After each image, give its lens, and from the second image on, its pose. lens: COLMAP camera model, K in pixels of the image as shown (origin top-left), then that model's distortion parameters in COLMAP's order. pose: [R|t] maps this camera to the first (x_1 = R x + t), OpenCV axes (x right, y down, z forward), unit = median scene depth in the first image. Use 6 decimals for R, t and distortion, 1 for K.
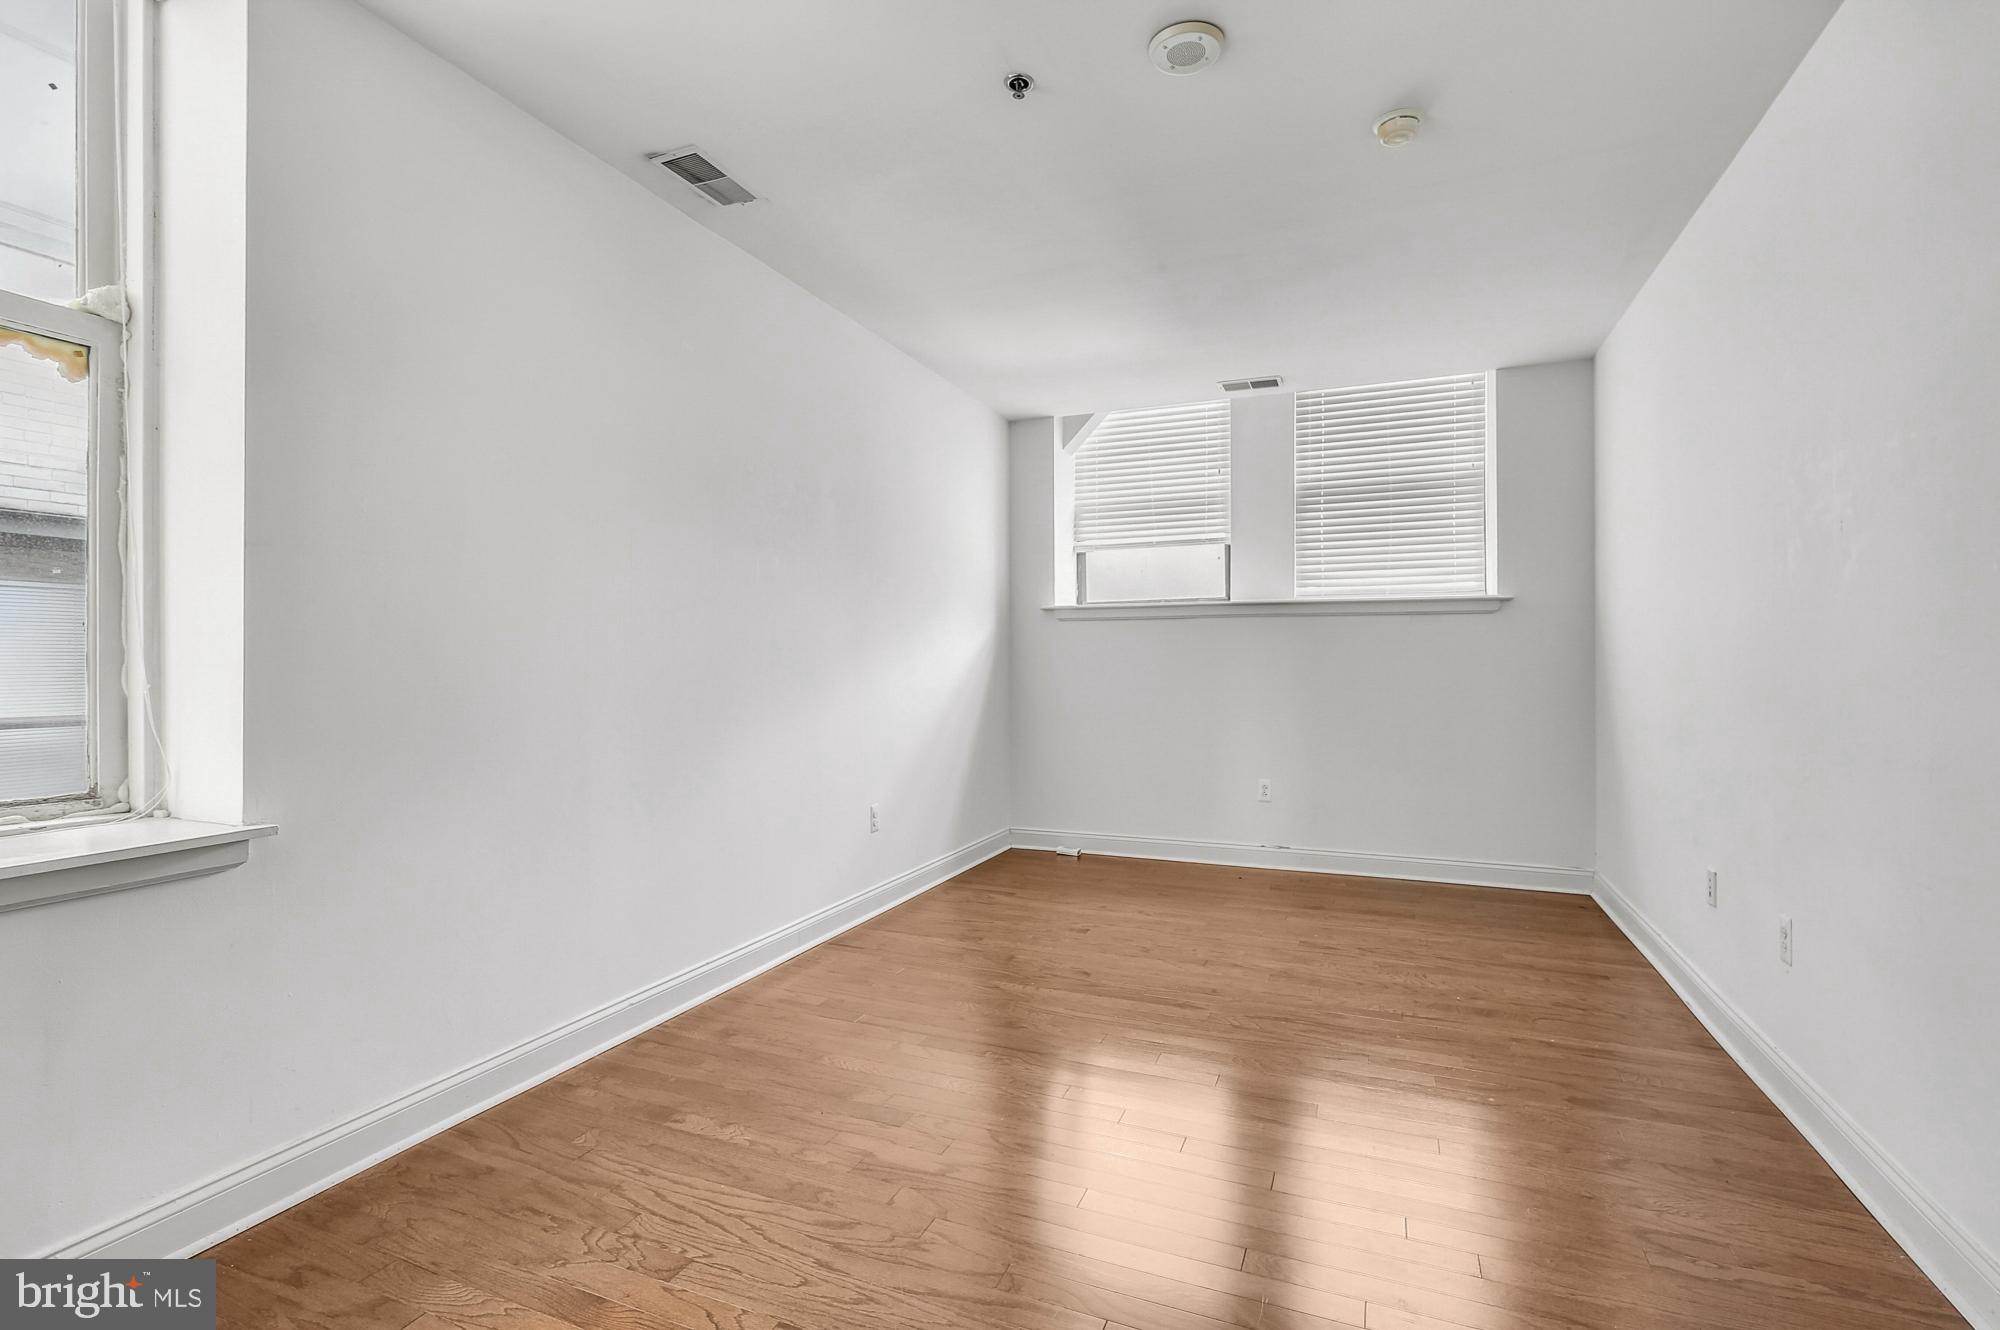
lens RADIAL K [[924.6, 0, 1005.5], [0, 924.6, 663.1], [0, 0, 1]] dist [-0.002075, 0.000112]
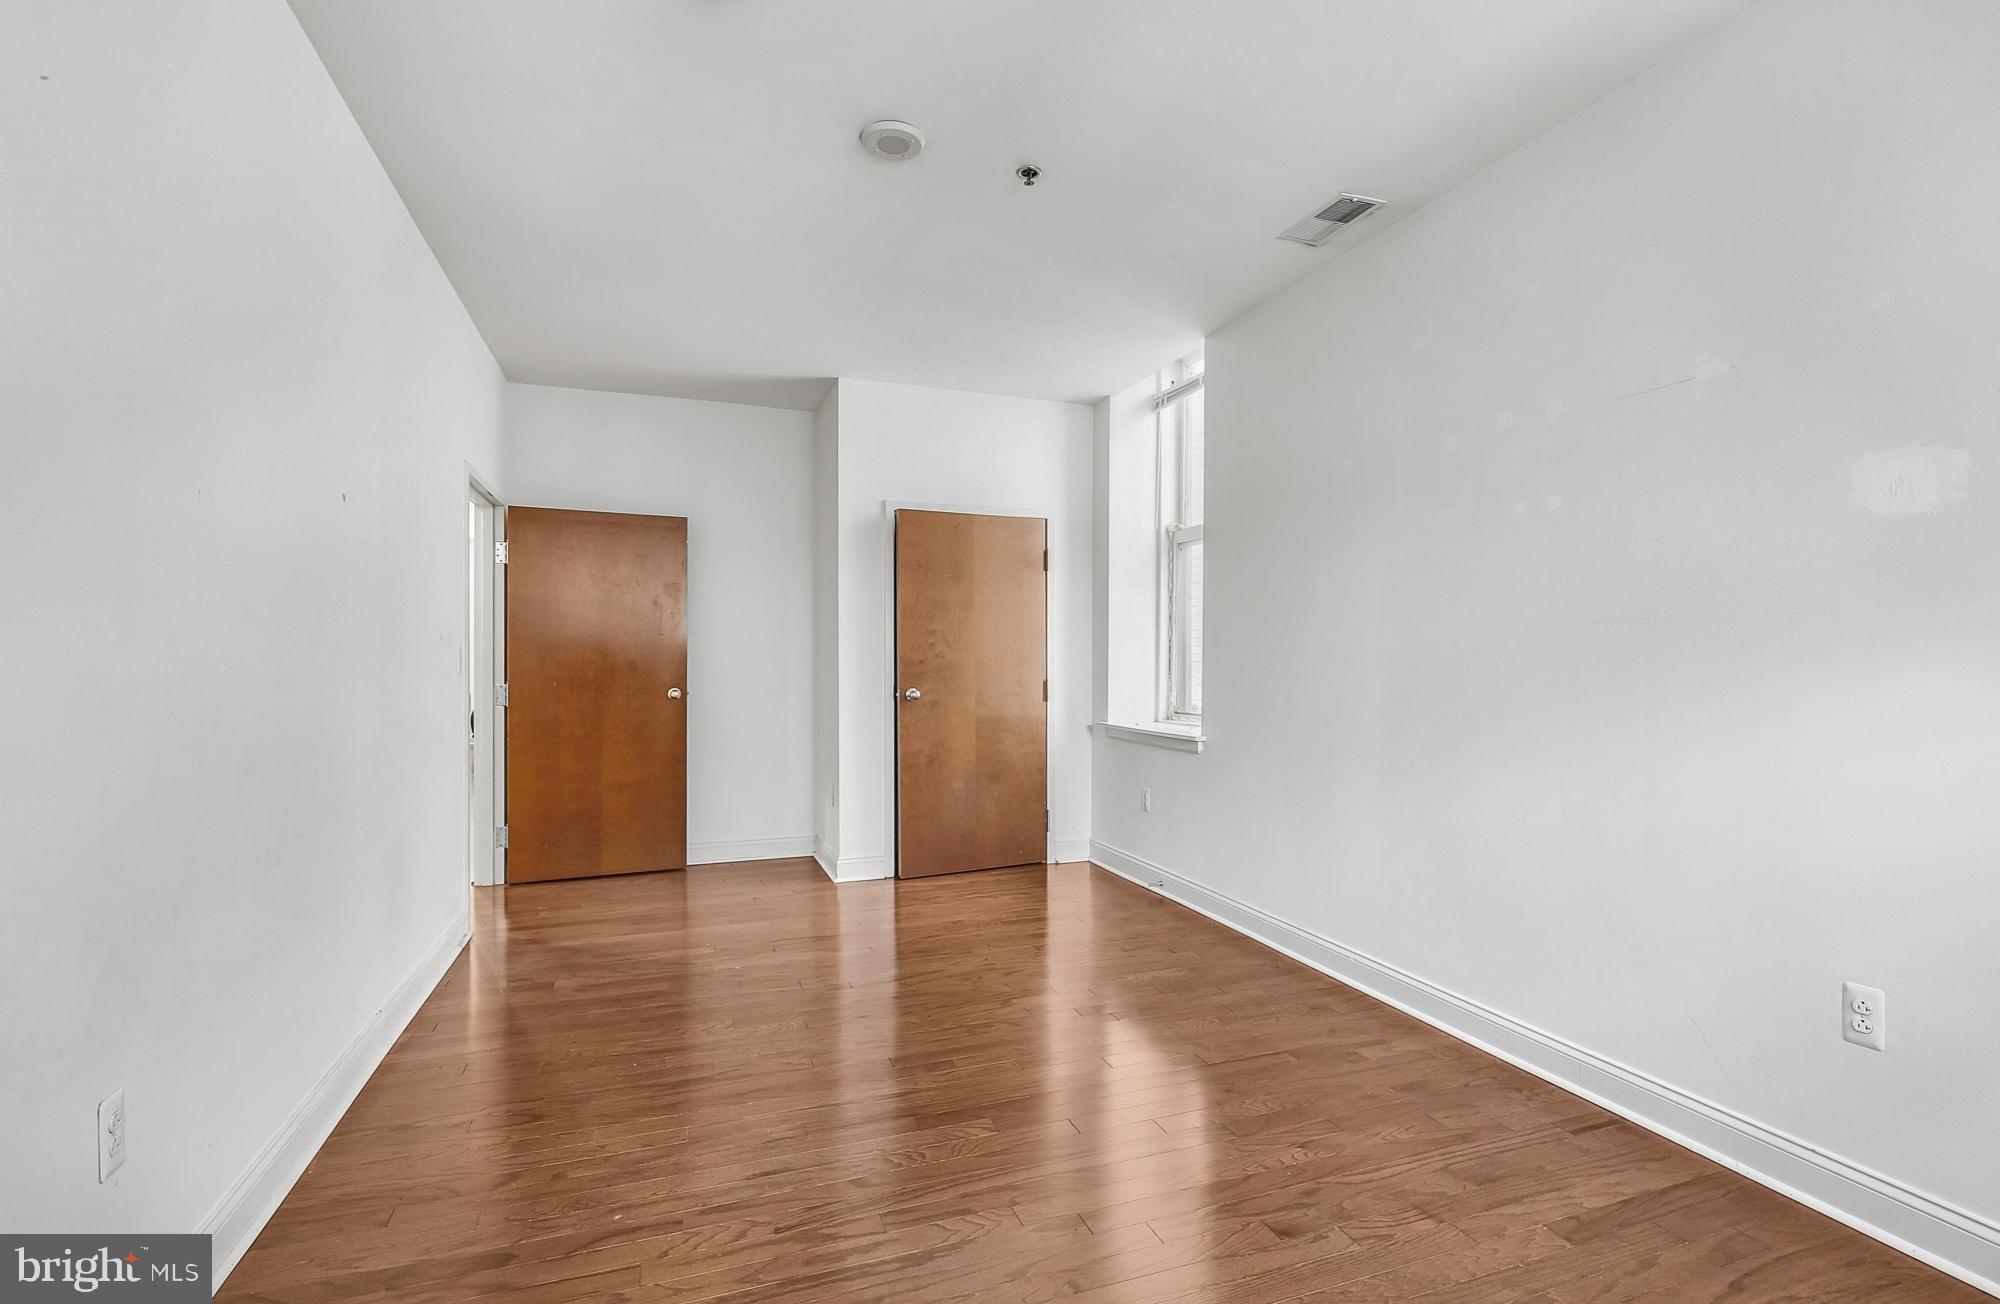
lens RADIAL K [[919.1, 0, 1006.6], [0, 919.1, 669.2], [0, 0, 1]] dist [-0.002336, 0.000211]
pose [[-0.737825, 0.007798, -0.674947, 0.677573], [-0.002593, 0.999893, 0.014387, -0.010565], [0.674988, 0.012365, -0.737726, 1.511165]]
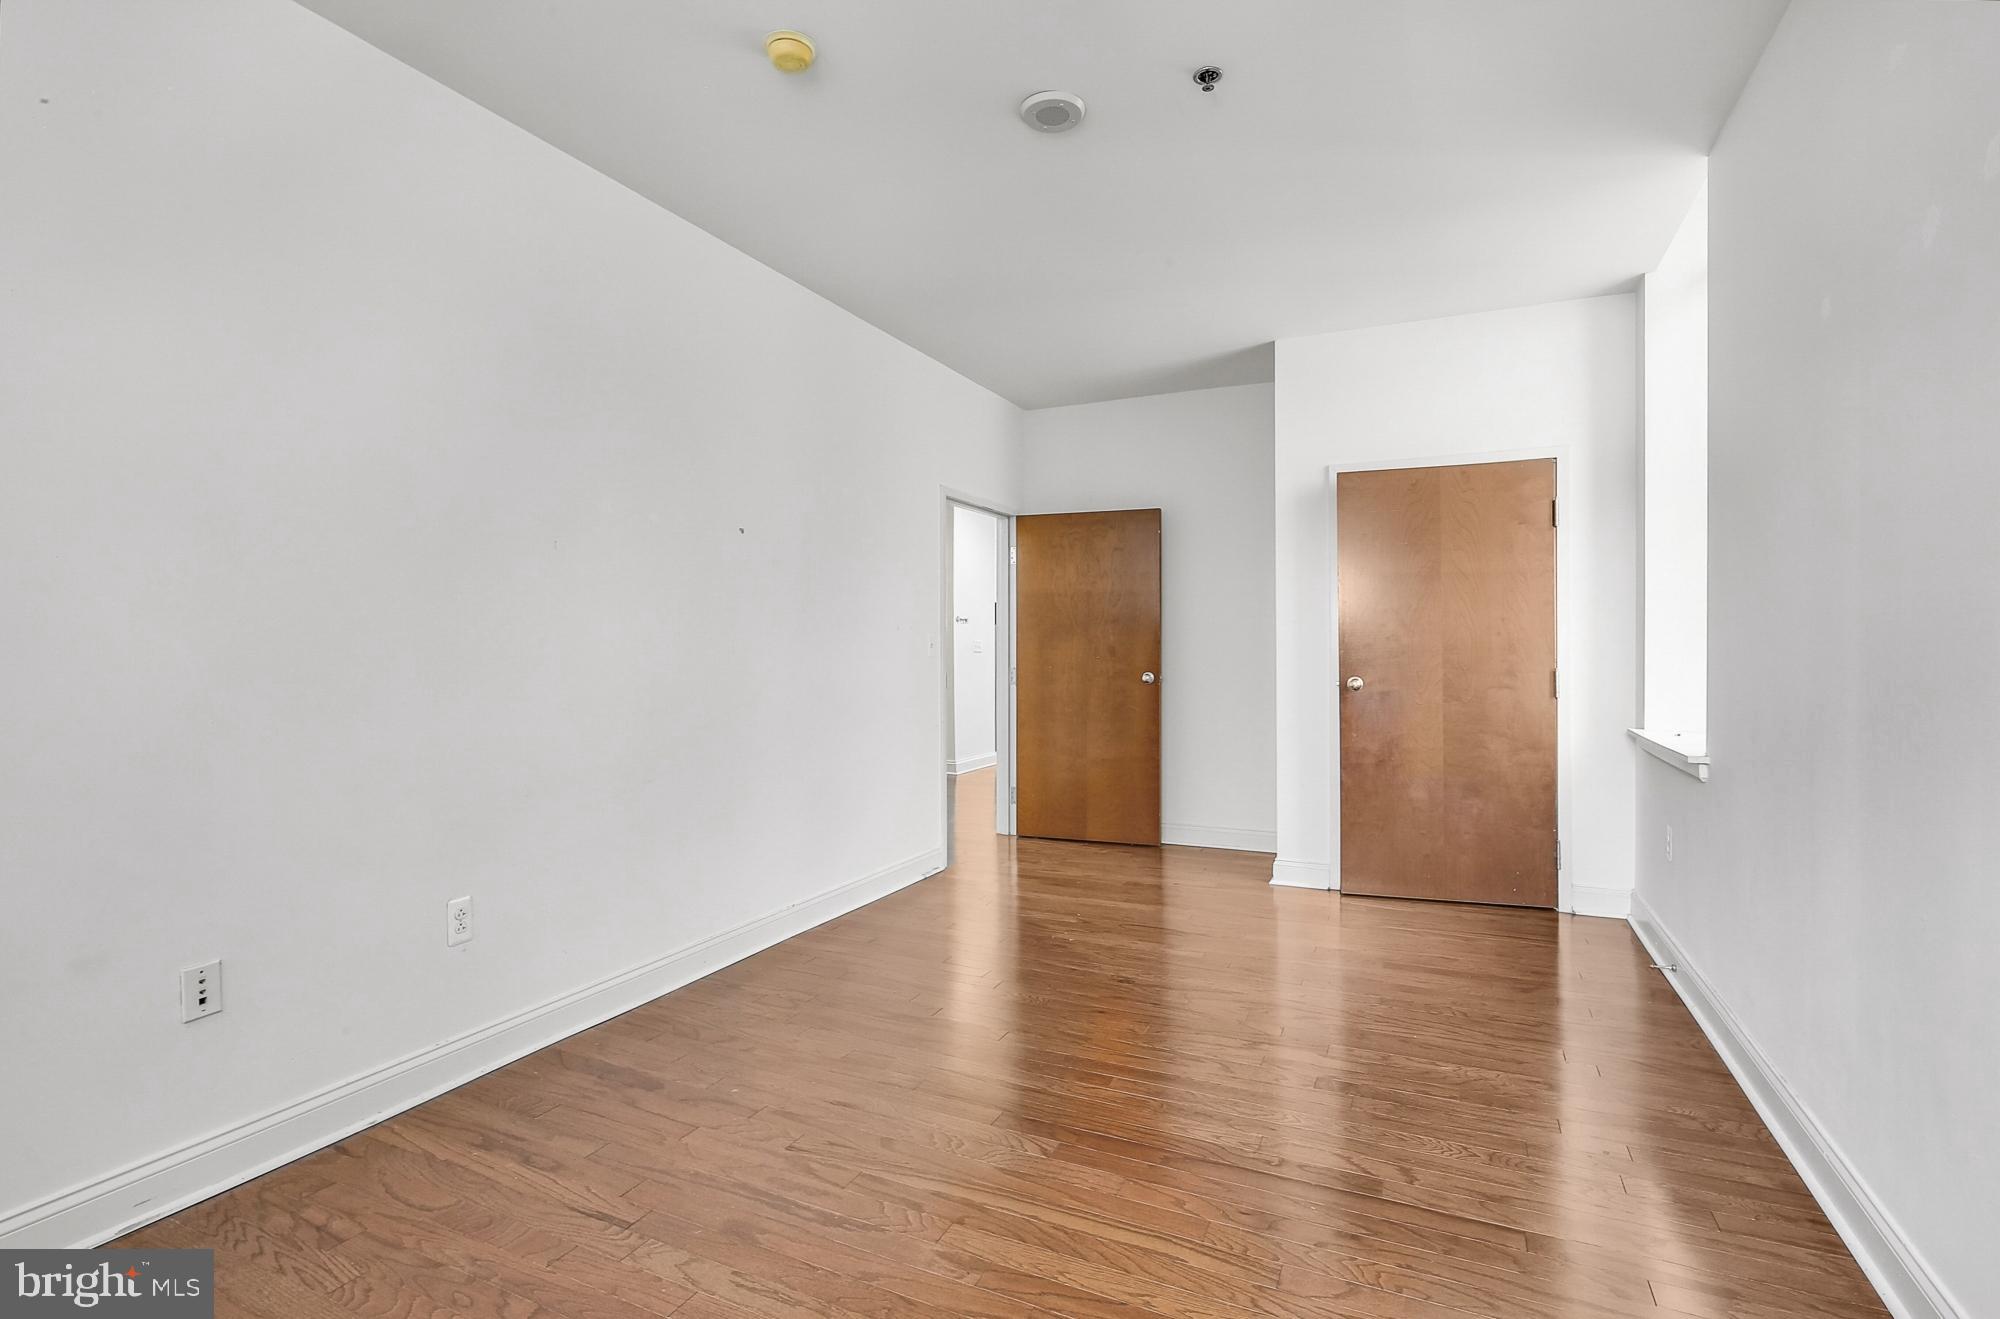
lens RADIAL K [[928.0, 0, 1008.4], [0, 928.0, 647.9], [0, 0, 1]] dist [-0.003208, -0.000460]
pose [[-0.998695, 0.004214, 0.050888, 0.149978], [0.004440, 0.999981, 0.004324, -0.005535], [-0.050869, 0.004544, -0.998695, 1.656171]]
